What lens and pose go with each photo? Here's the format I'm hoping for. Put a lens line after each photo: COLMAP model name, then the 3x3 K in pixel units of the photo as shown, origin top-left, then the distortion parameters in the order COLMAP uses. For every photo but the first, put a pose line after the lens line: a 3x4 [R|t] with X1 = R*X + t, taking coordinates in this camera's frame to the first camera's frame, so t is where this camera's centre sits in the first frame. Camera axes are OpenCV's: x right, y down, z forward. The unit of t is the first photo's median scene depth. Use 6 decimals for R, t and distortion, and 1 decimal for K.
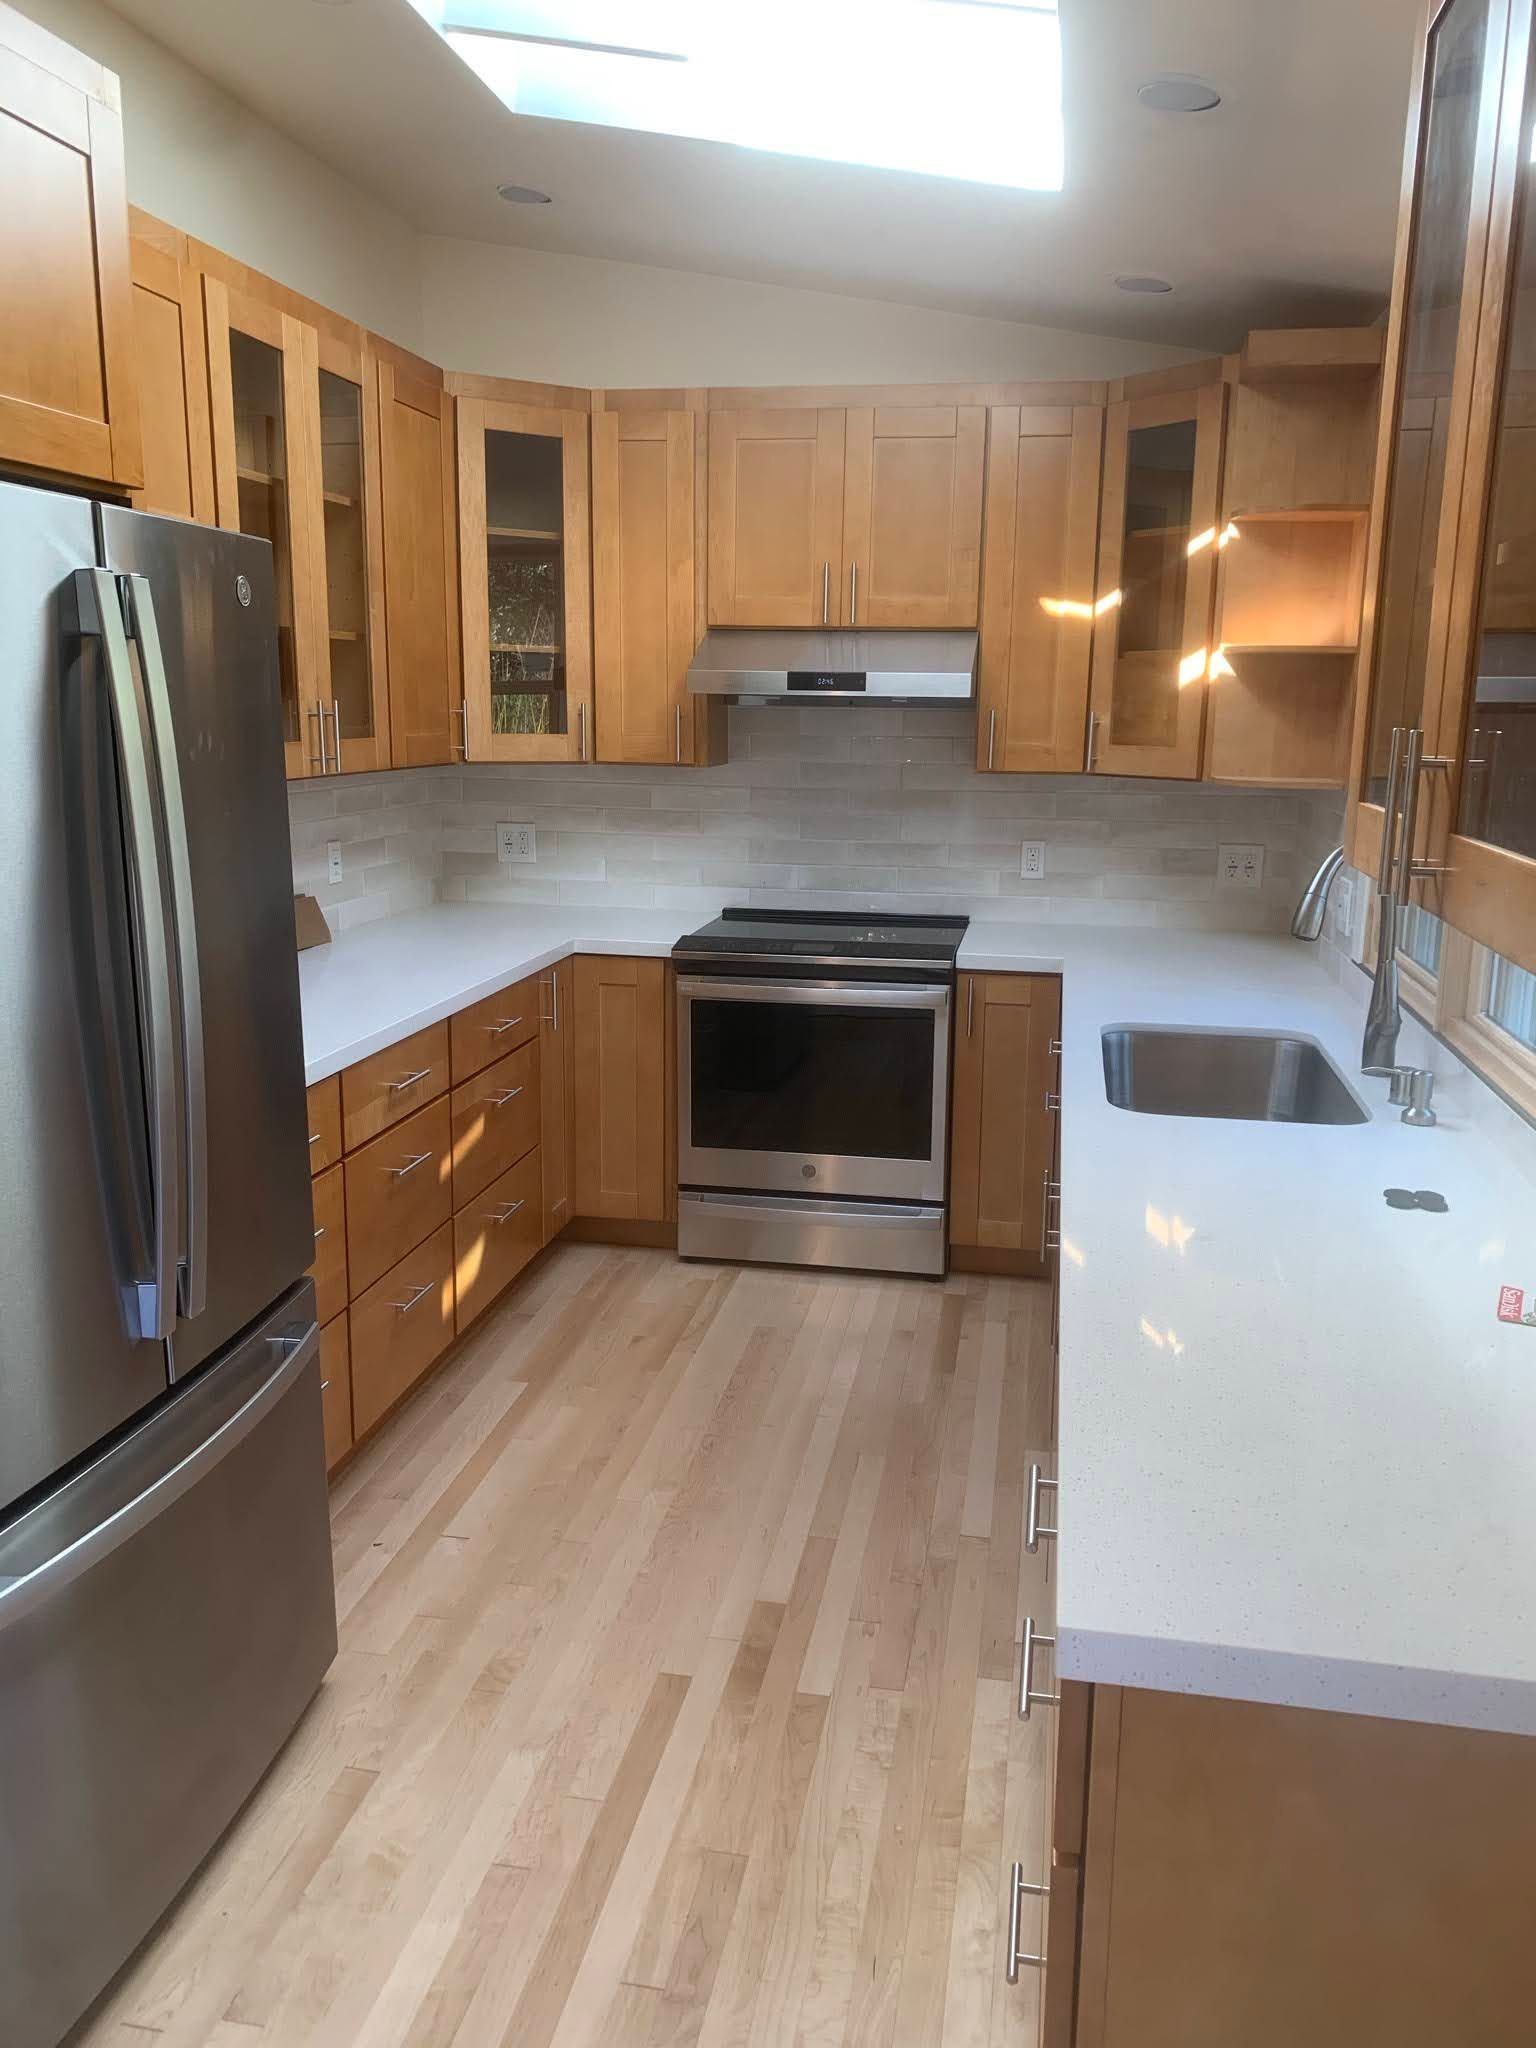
lens RADIAL K [[1555.8, 0, 789.2], [0, 1555.8, 1015.4], [0, 0, 1]] dist [0.025405, -0.054143]
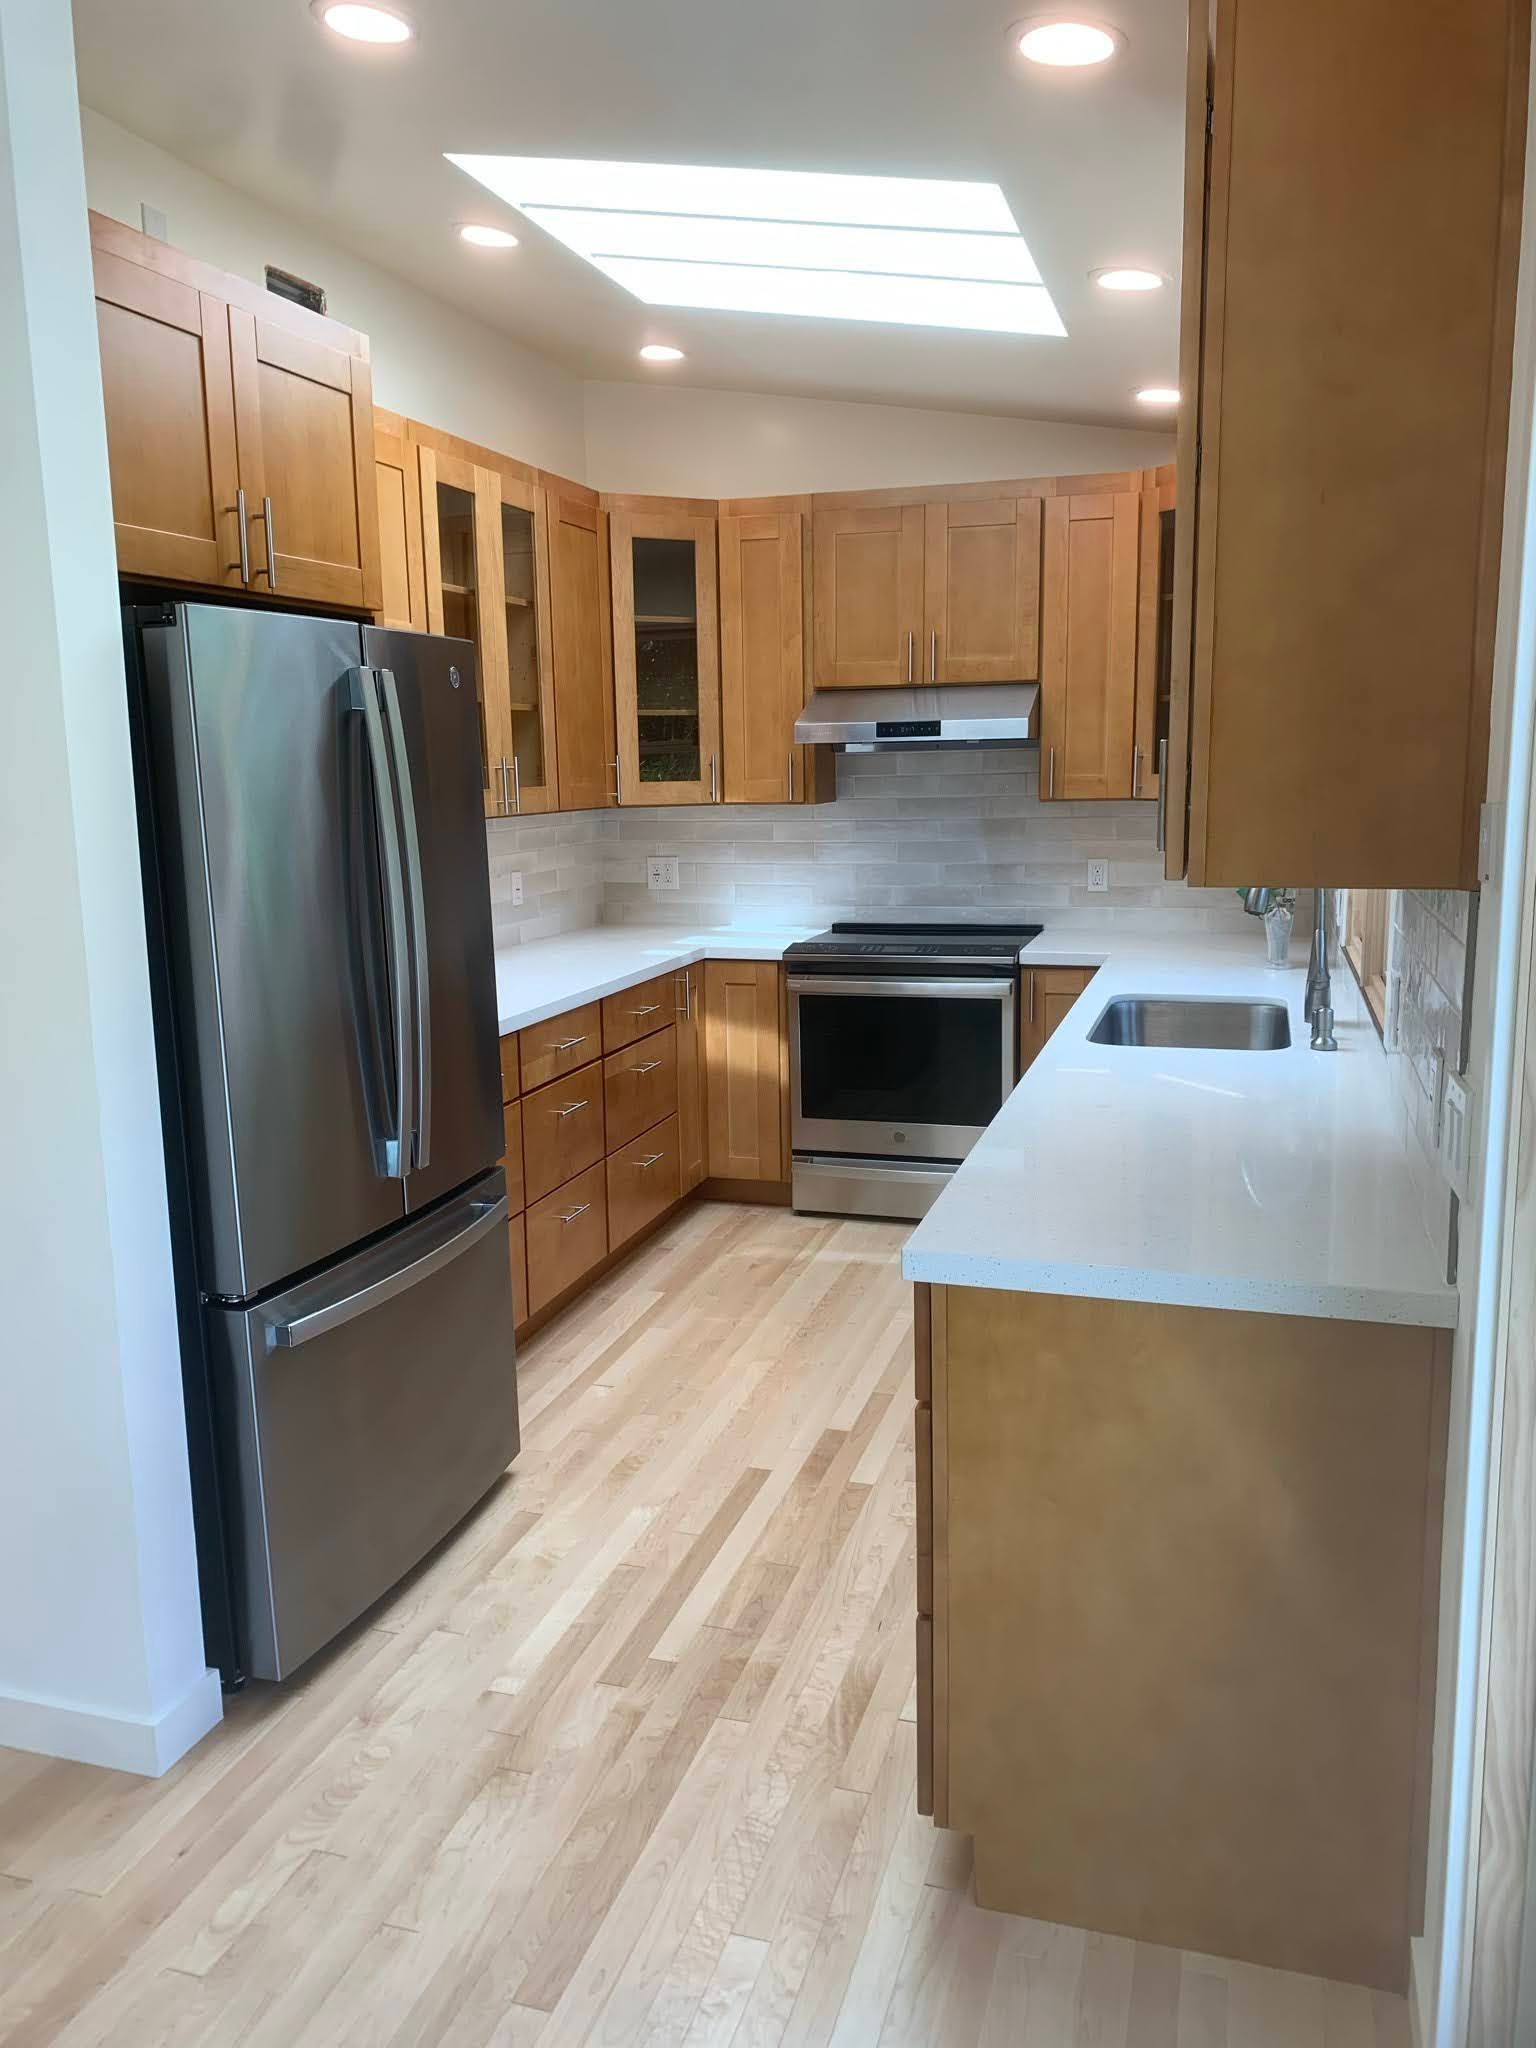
lens RADIAL K [[1555.8, 0, 748.0], [0, 1555.8, 1043.3], [0, 0, 1]] dist [0.025405, -0.054143]
pose [[0.990112, -0.007361, -0.140087, 0.073535], [0.004520, 0.999778, -0.020590, 0.058080], [0.140208, 0.019754, 0.989925, -0.228751]]
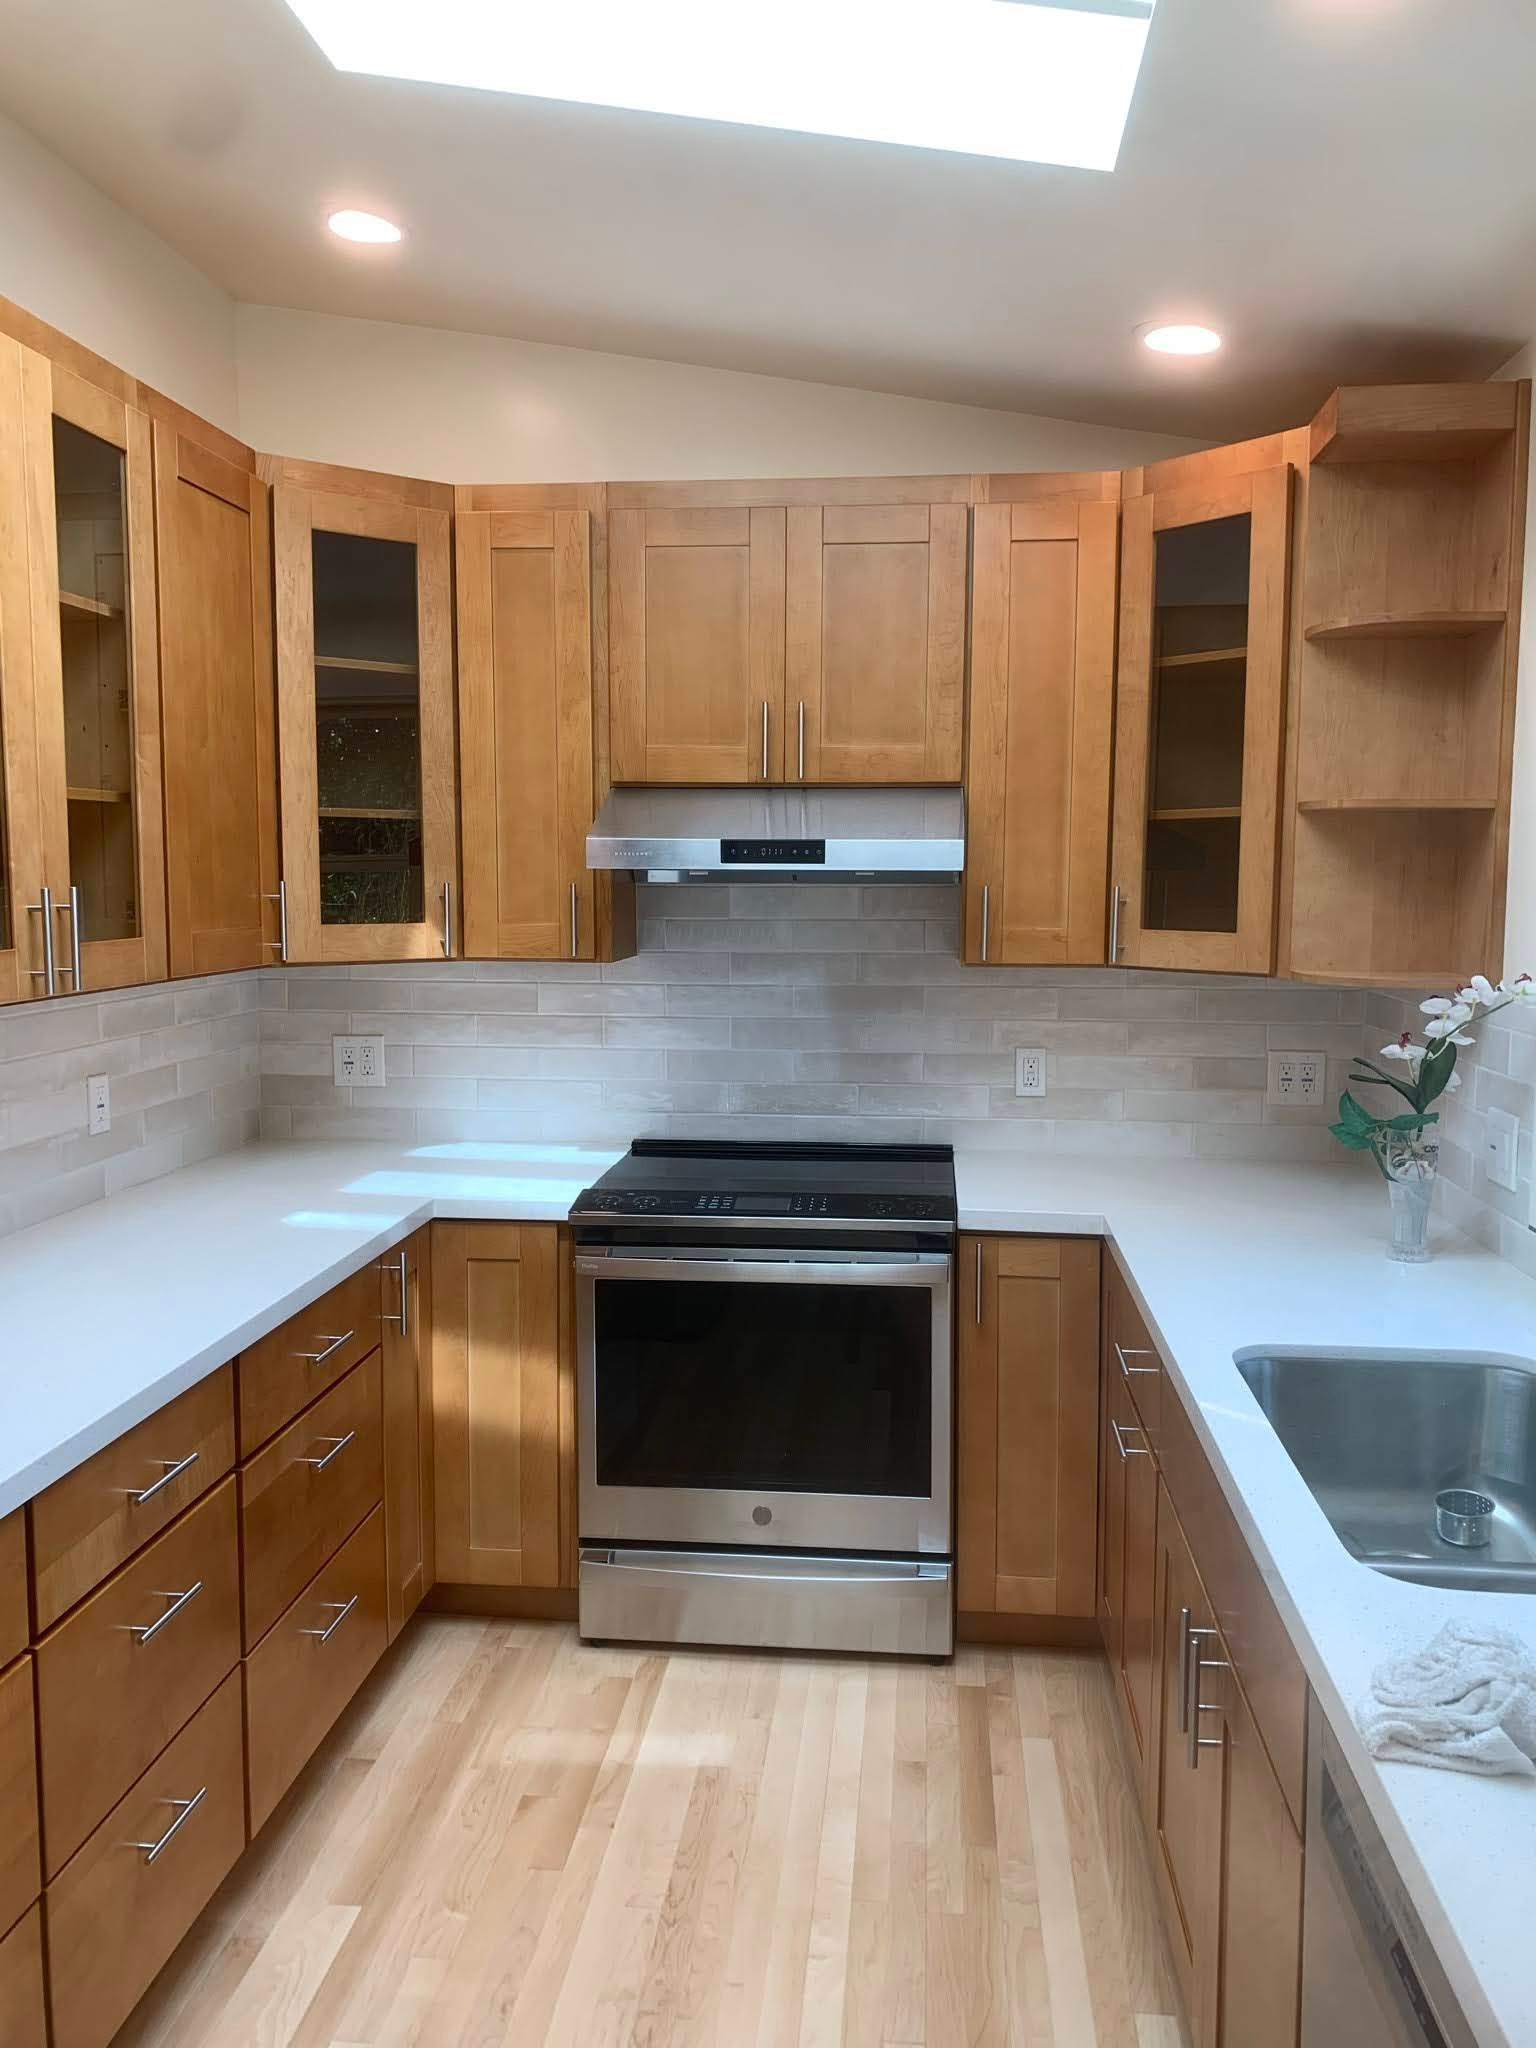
lens RADIAL K [[1555.8, 0, 788.6], [0, 1555.8, 1010.3], [0, 0, 1]] dist [0.025405, -0.054143]
pose [[0.996656, -0.018050, 0.079696, -0.031969], [0.026623, 0.993811, -0.107847, -0.061247], [-0.077256, 0.109608, 0.990968, 0.282152]]
